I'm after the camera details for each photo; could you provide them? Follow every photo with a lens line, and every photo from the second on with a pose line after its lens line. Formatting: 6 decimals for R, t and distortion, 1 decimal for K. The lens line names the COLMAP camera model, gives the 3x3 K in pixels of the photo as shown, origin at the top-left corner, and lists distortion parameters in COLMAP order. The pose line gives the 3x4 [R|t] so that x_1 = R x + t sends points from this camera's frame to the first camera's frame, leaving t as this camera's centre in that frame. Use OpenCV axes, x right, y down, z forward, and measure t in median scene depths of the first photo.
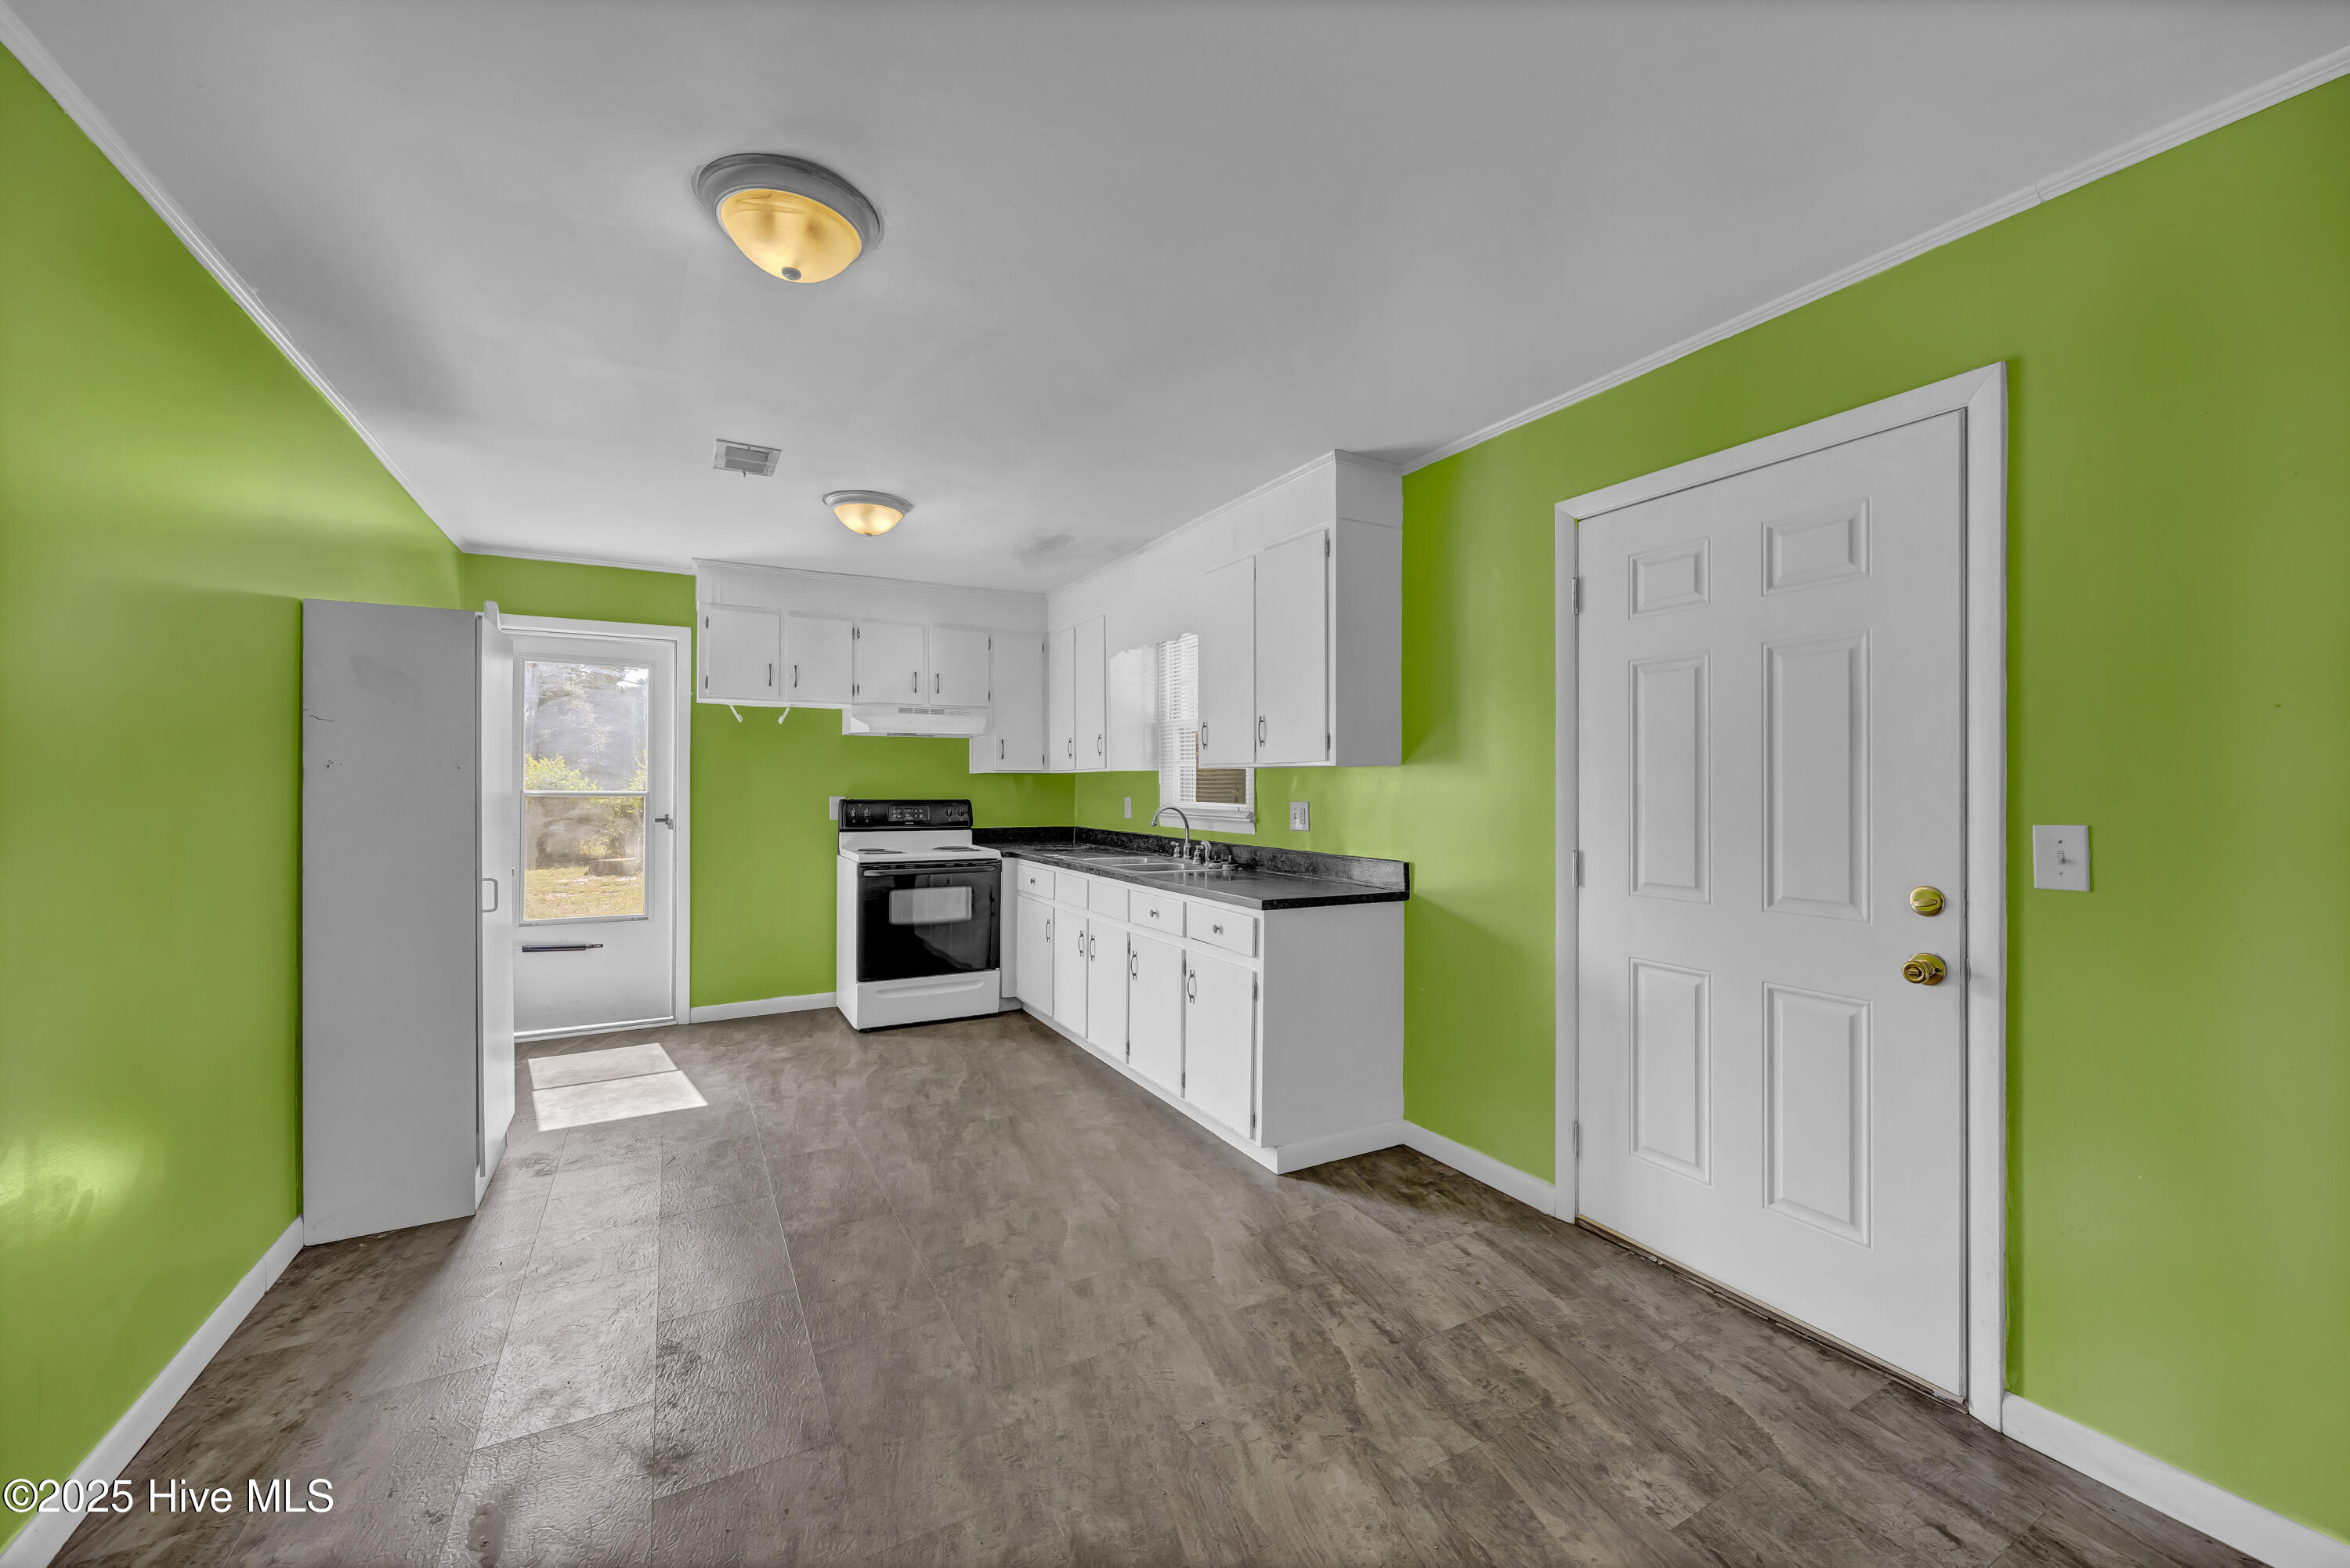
lens RADIAL K [[916.4, 0, 1177.9], [0, 916.4, 786.6], [0, 0, 1]] dist [-0.003503, 0.000157]
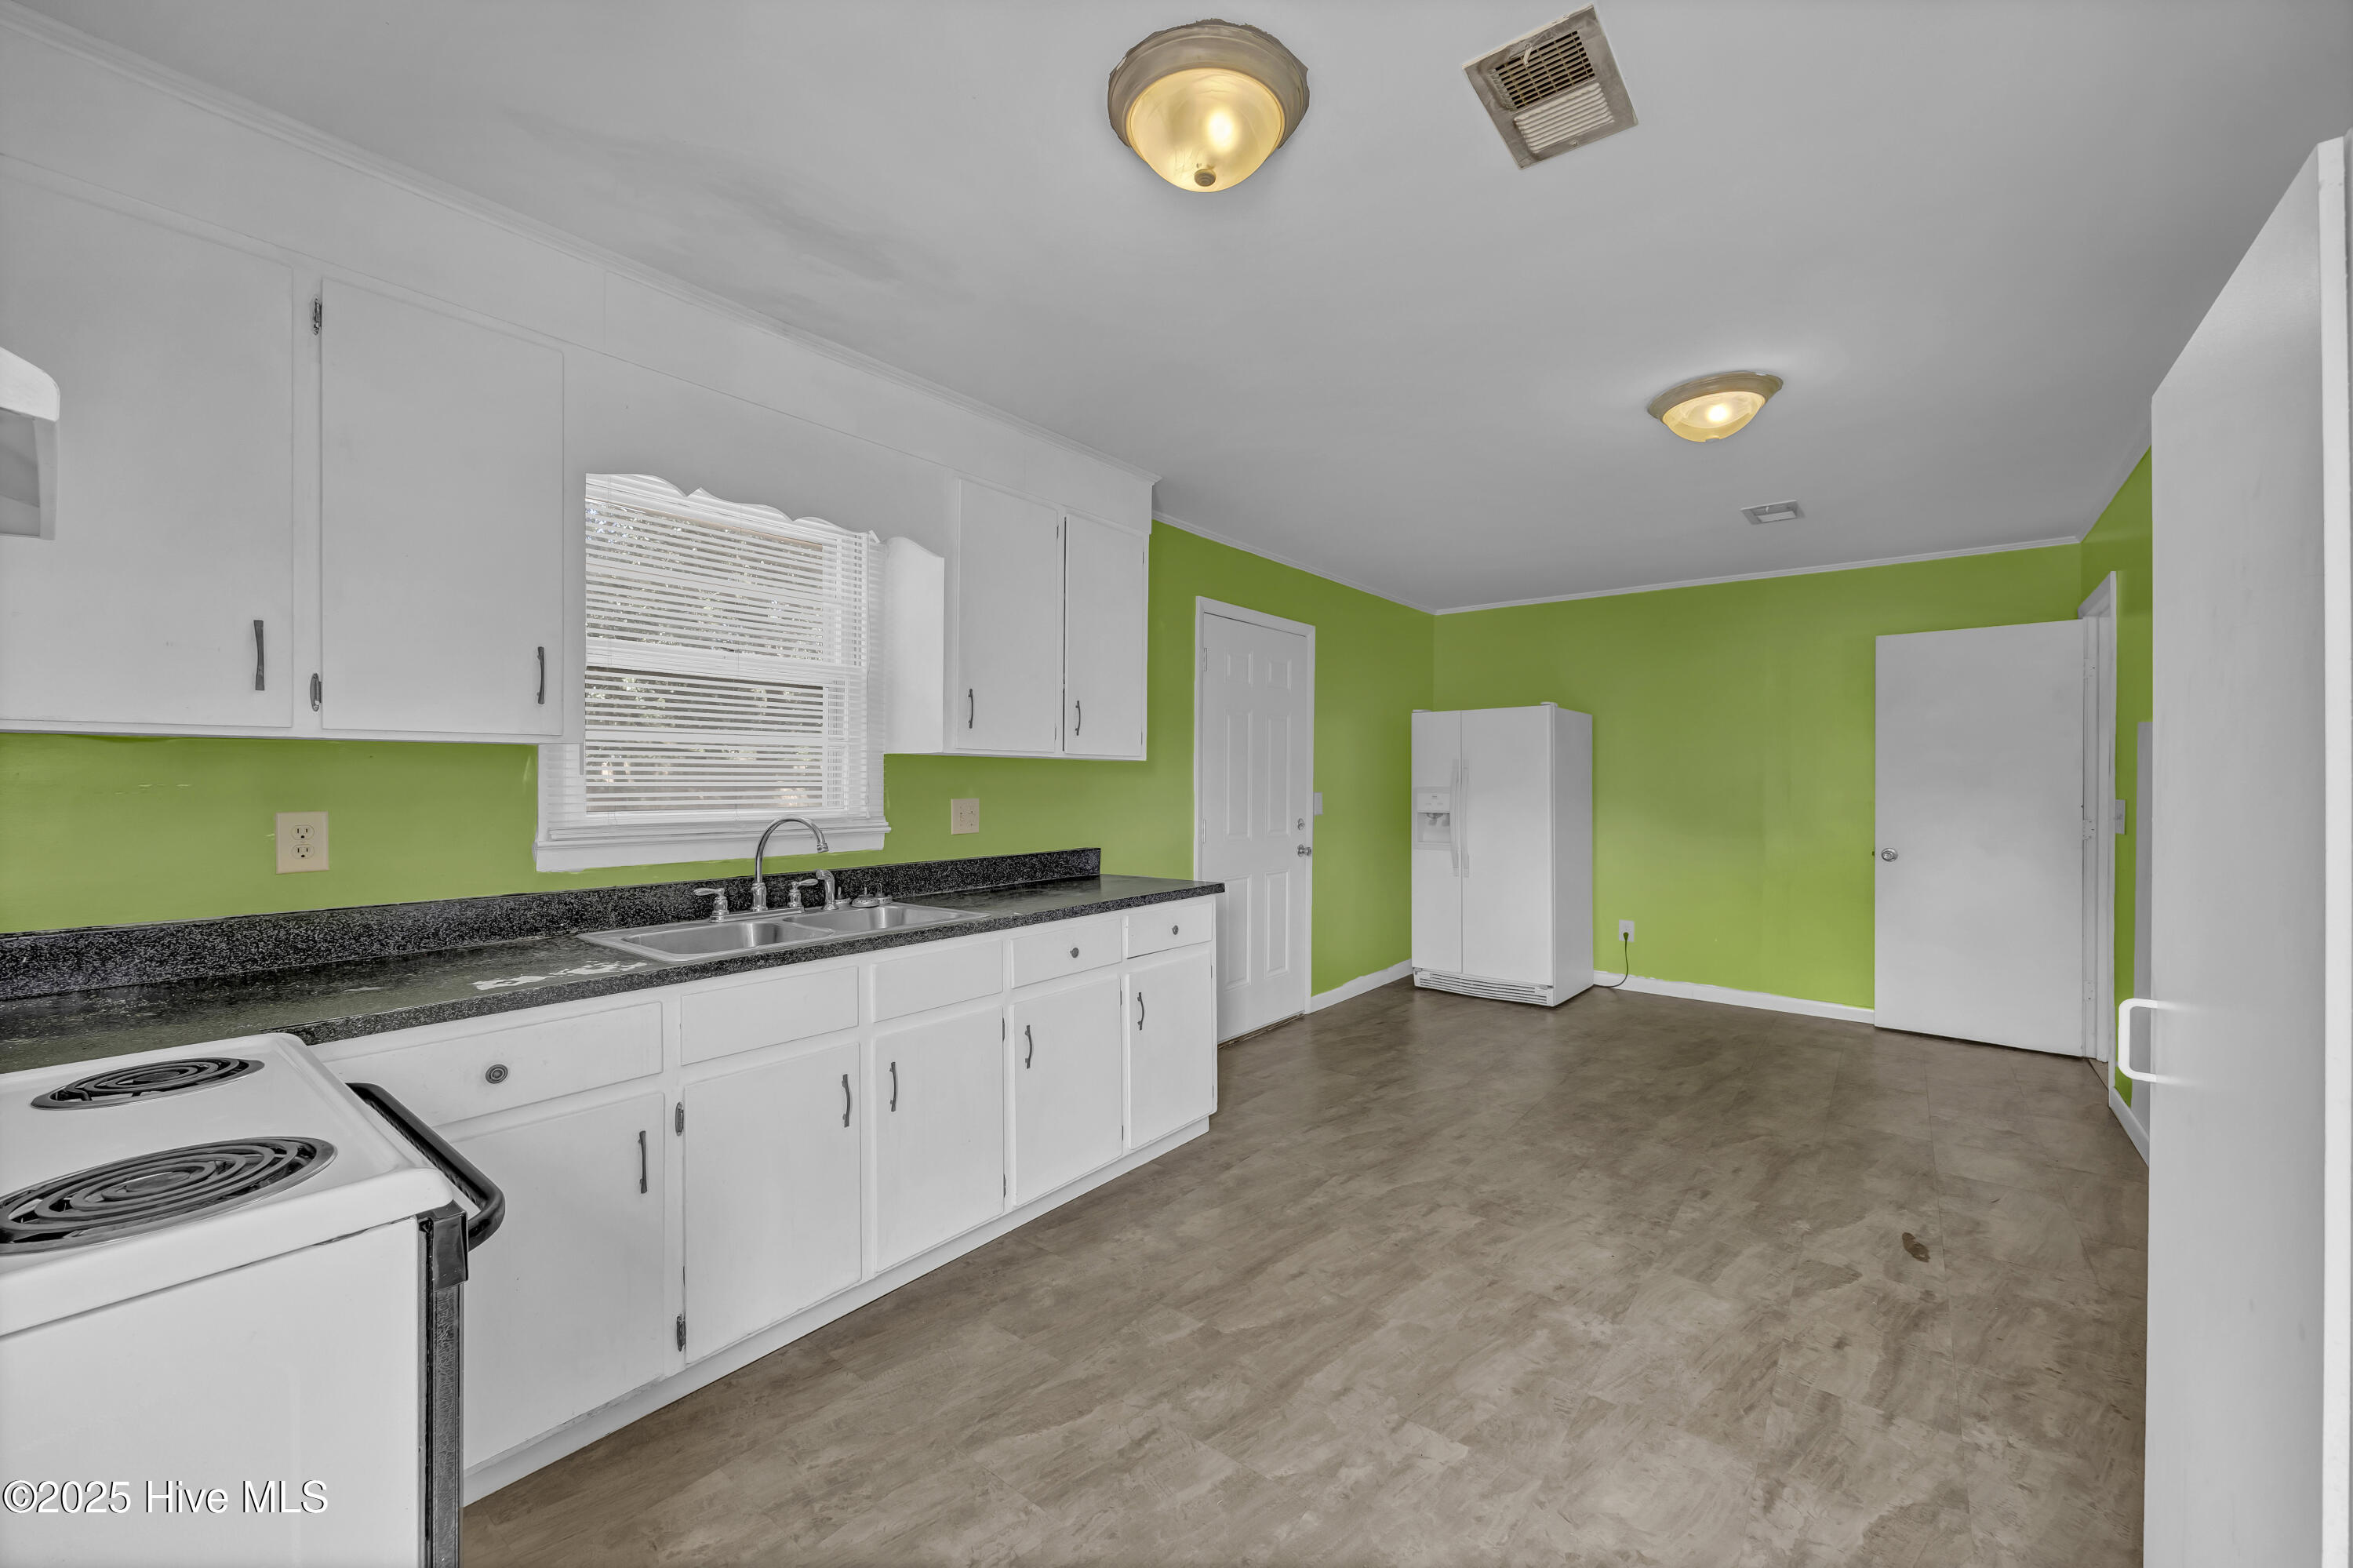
lens RADIAL K [[917.7, 0, 1183.9], [0, 917.7, 780.3], [0, 0, 1]] dist [-0.003503, 0.000157]
pose [[-0.394541, -0.002958, 0.918874, -0.624576], [0.000587, 0.999994, 0.003471, -0.002817], [-0.918878, 0.001909, -0.394537, 1.019184]]
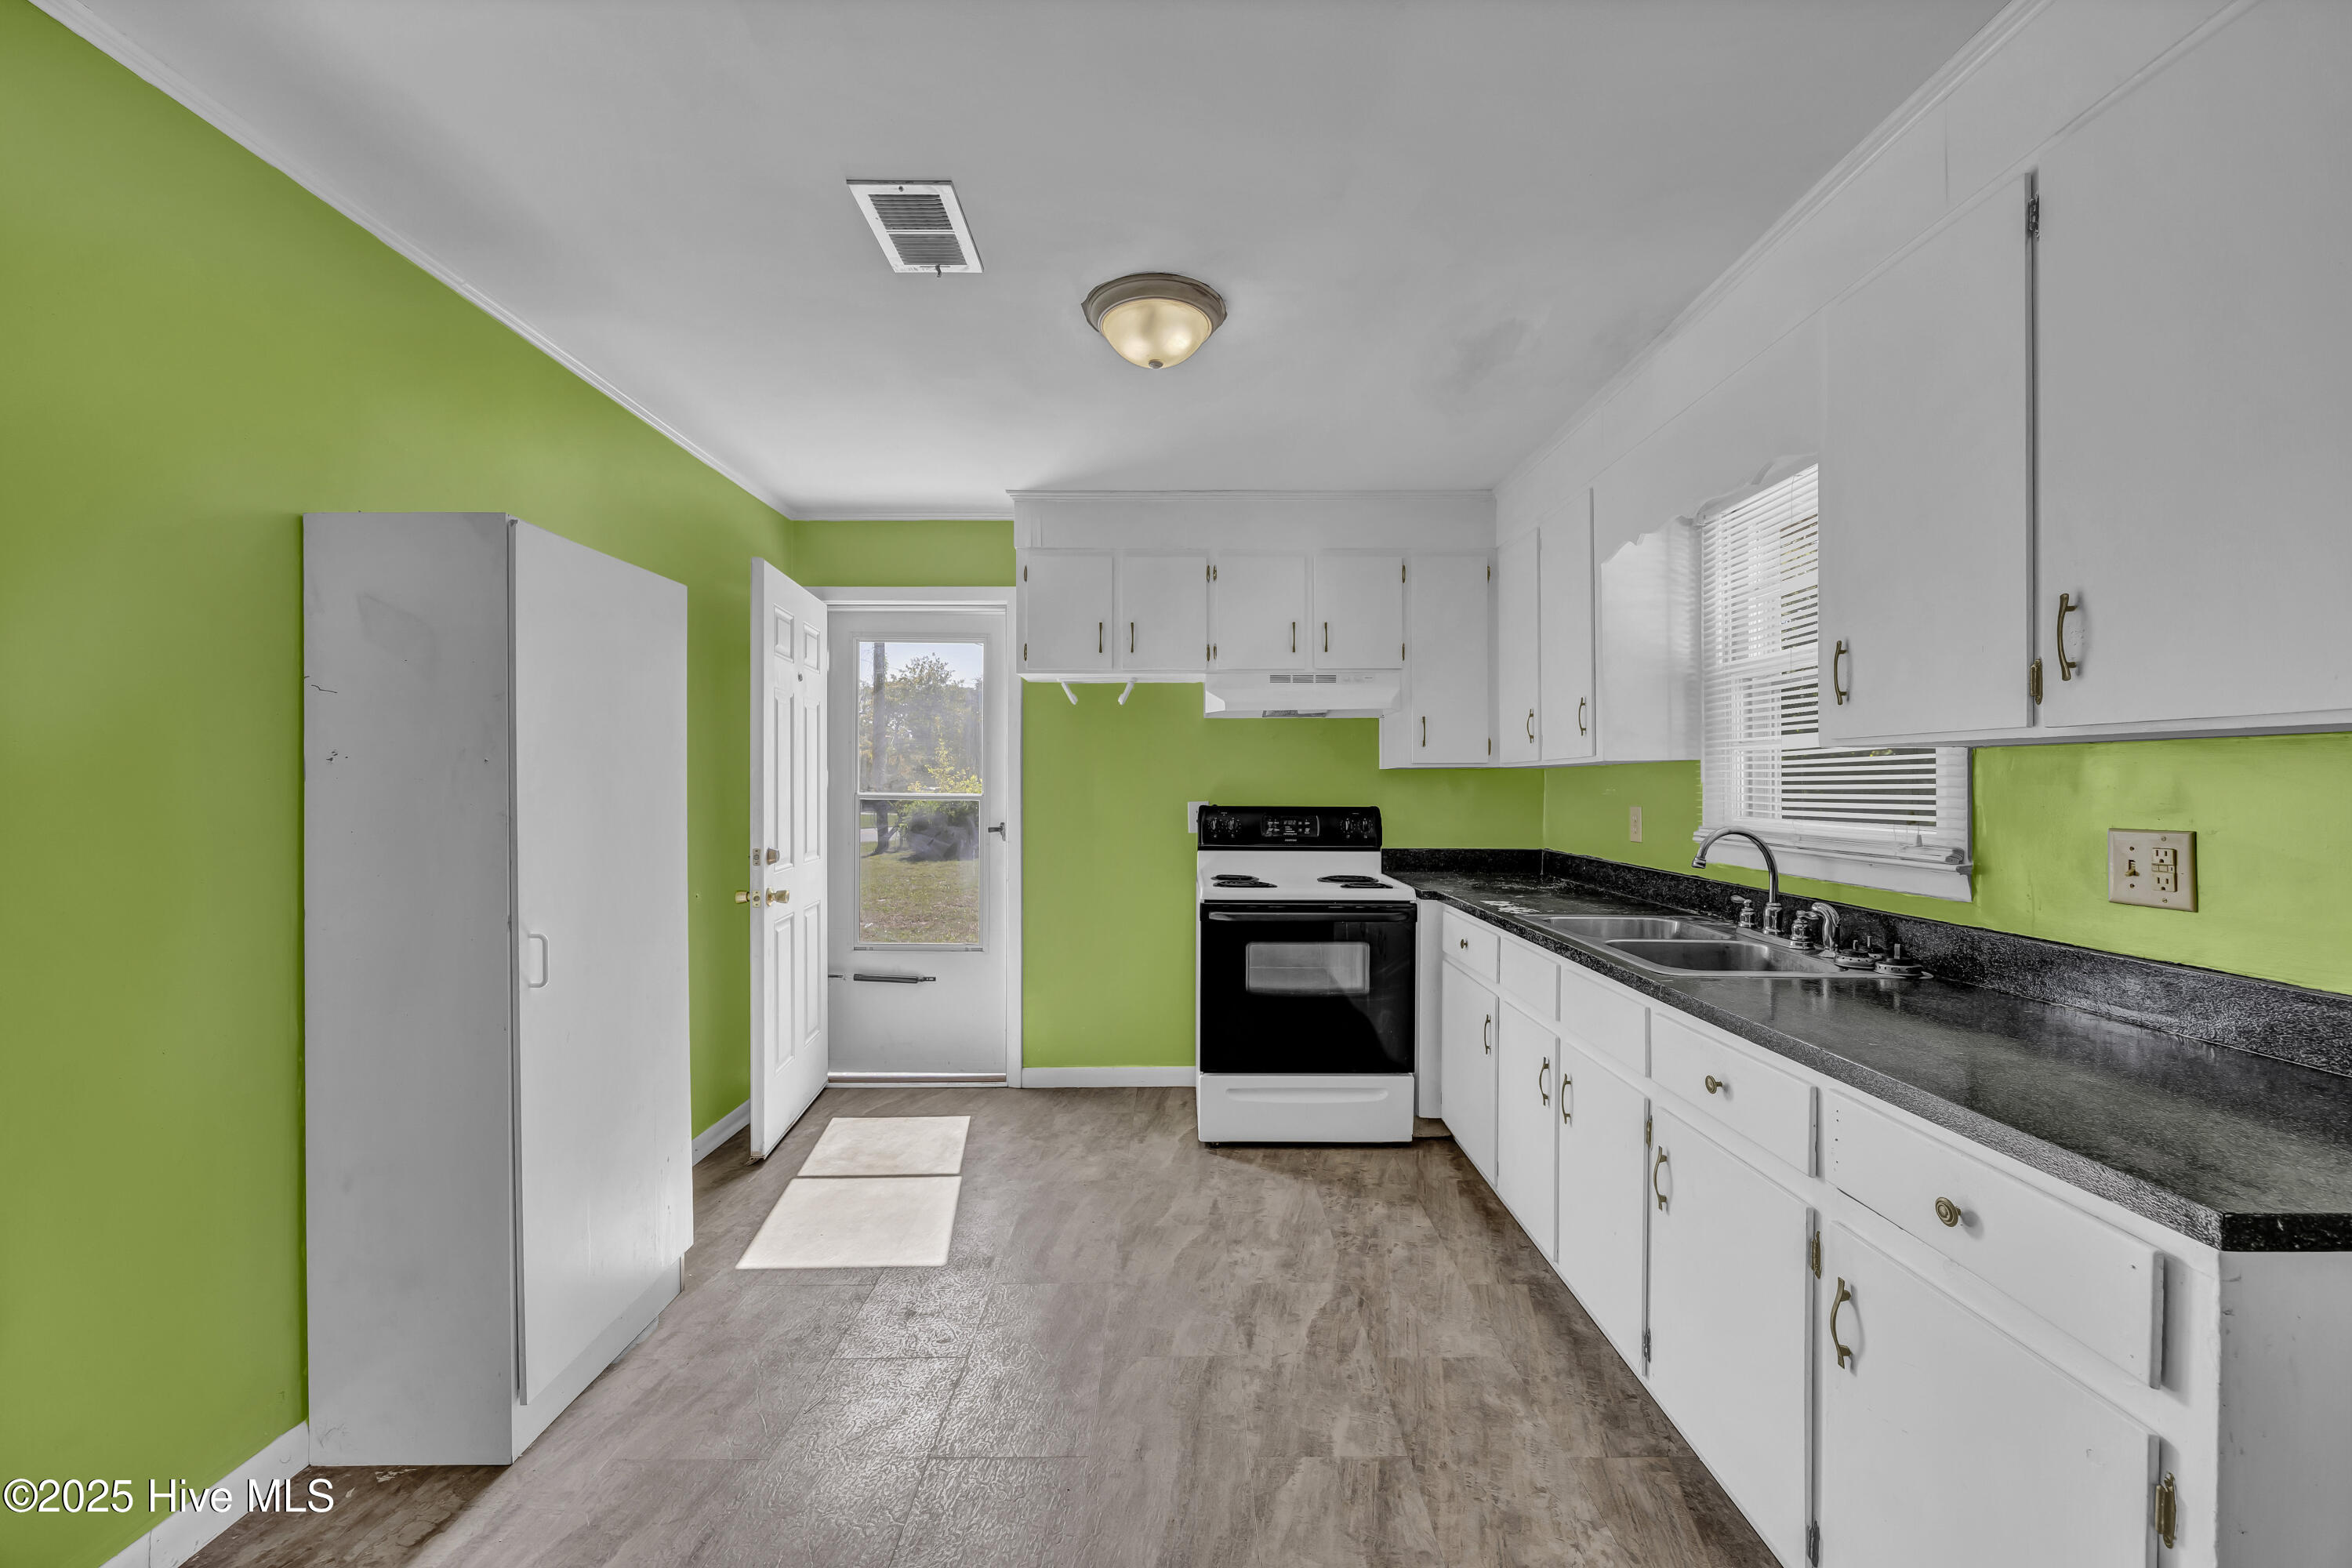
lens RADIAL K [[917.2, 0, 1184.6], [0, 917.2, 779.8], [0, 0, 1]] dist [-0.003503, 0.000157]
pose [[0.877896, -0.003459, -0.478839, -0.033077], [-0.000039, 0.999973, -0.007294, -0.001437], [0.478851, 0.006421, 0.877873, 0.422234]]
